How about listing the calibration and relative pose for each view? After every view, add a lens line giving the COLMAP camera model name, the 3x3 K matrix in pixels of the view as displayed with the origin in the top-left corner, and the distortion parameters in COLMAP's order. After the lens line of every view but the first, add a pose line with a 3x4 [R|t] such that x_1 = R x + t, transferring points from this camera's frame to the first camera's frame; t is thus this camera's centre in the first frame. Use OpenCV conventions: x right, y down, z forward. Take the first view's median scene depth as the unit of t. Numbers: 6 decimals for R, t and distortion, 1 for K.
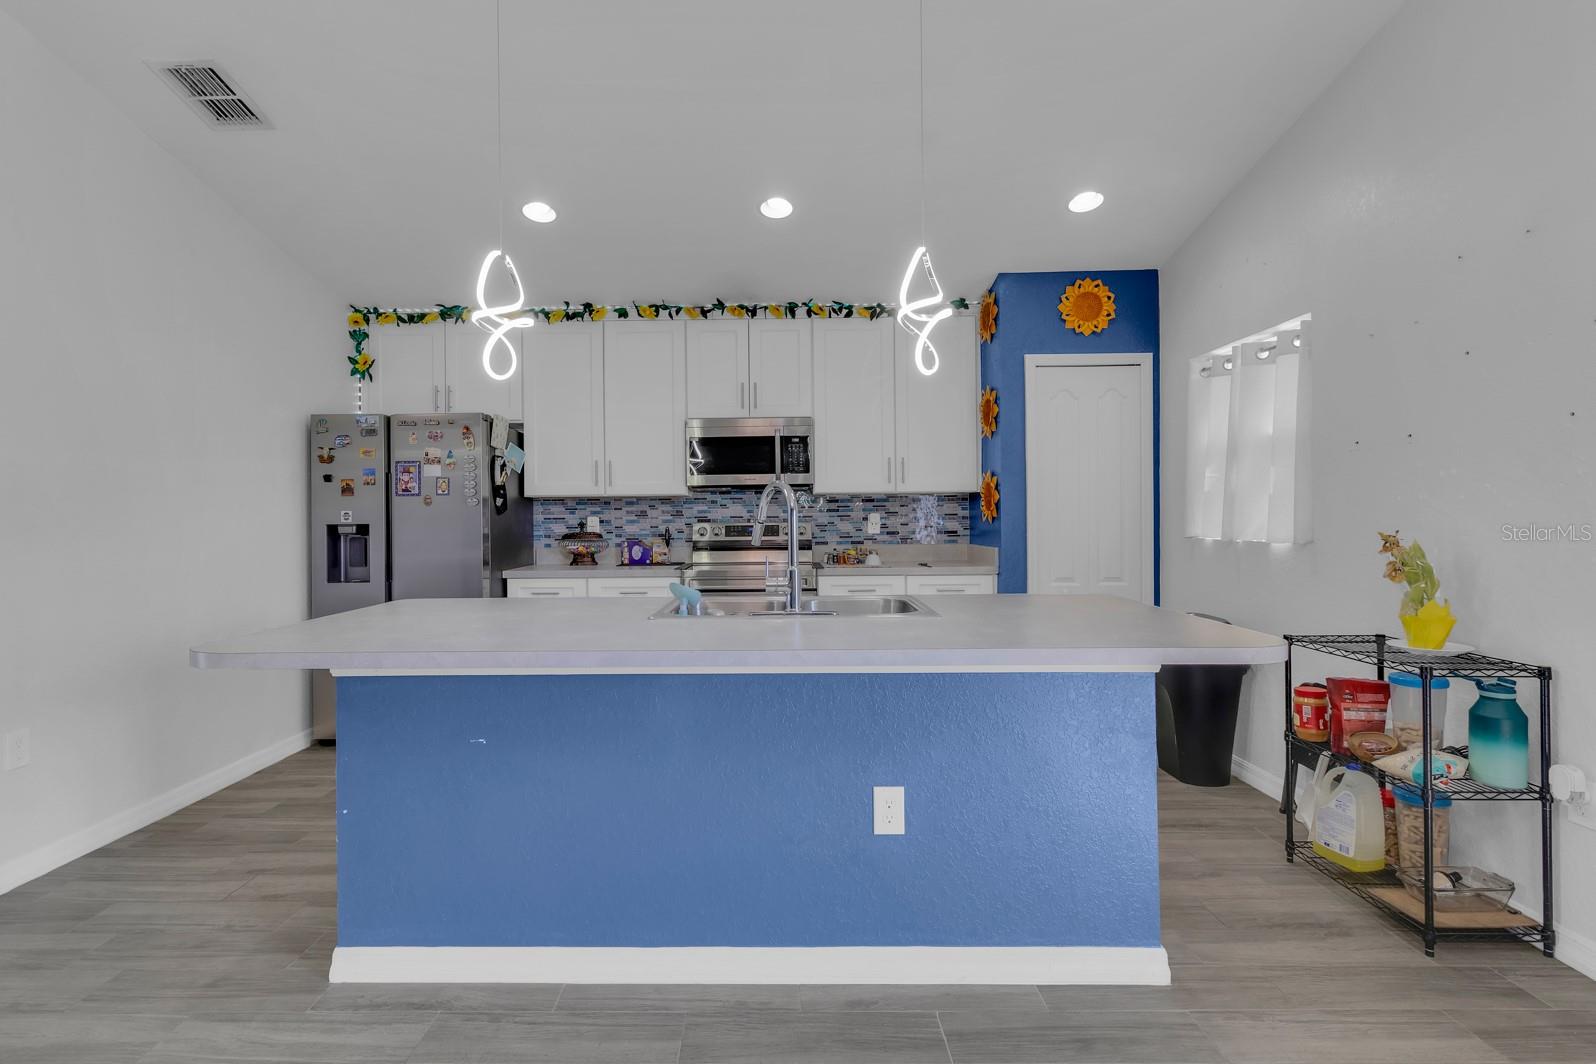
lens RADIAL K [[750.1, 0, 796.7], [0, 750.1, 518.4], [0, 0, 1]] dist [-0.000088, 0.000836]
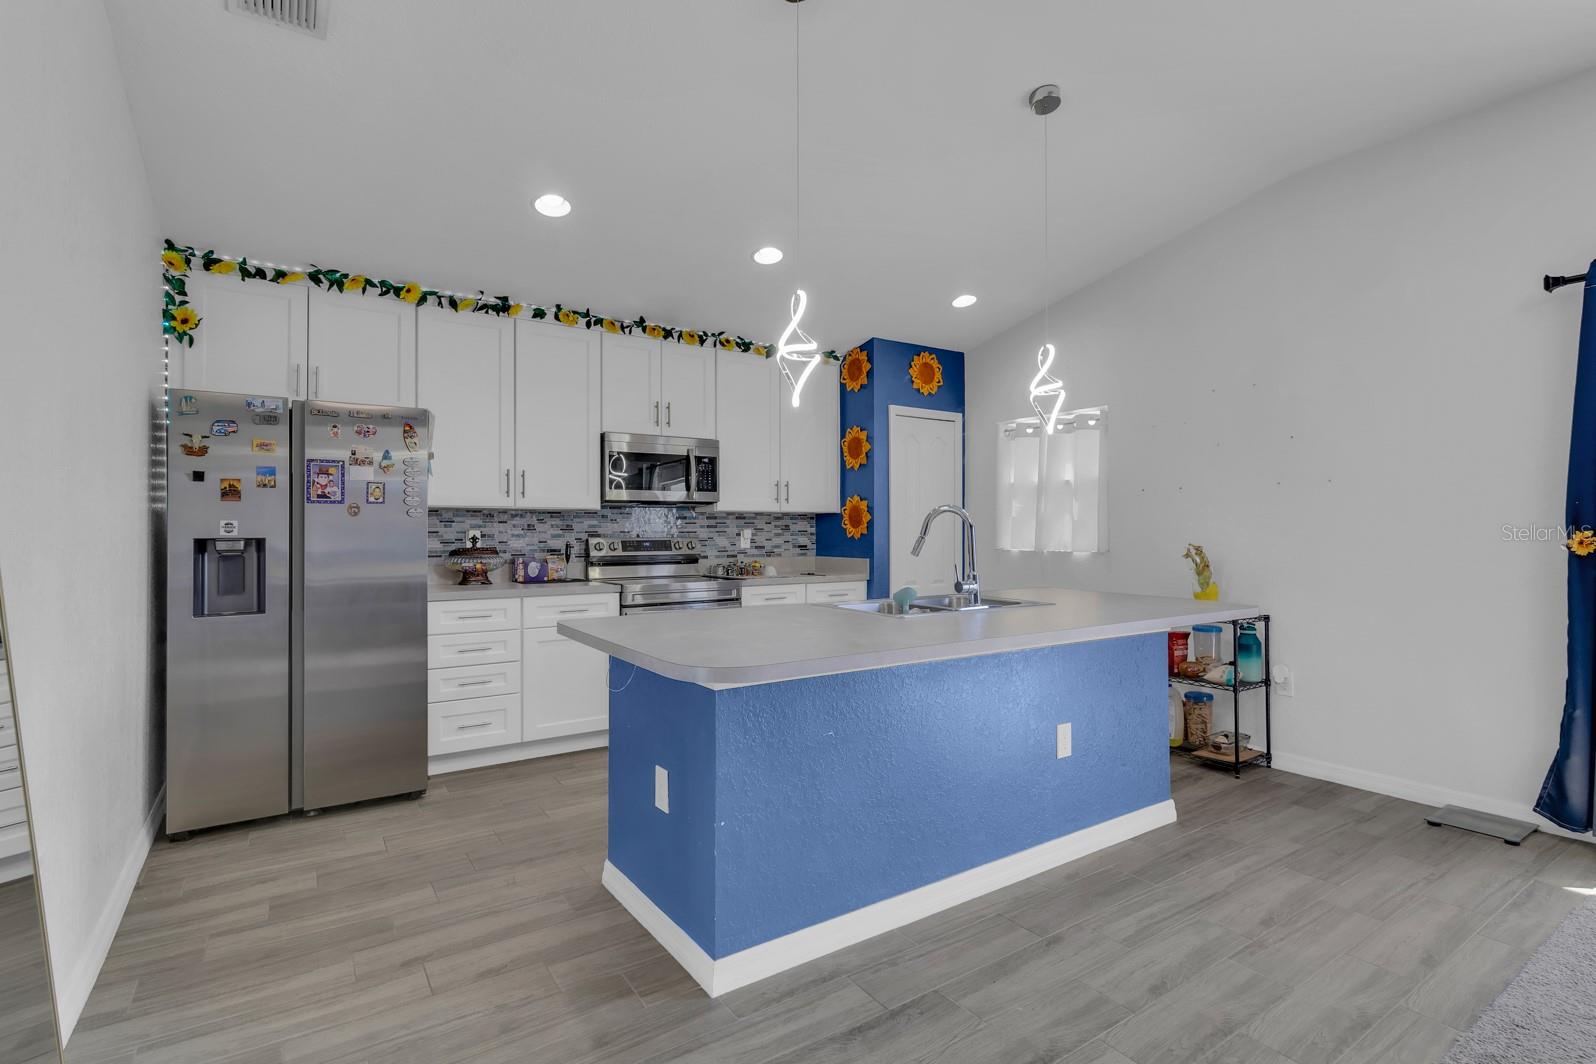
lens RADIAL K [[750.1, 0, 796.7], [0, 750.1, 518.4], [0, 0, 1]] dist [-0.000088, 0.000836]
pose [[0.825275, 0.017370, 0.564464, -0.506806], [-0.005751, 0.999734, -0.022355, 0.001320], [-0.564702, 0.015203, 0.825155, 0.047856]]
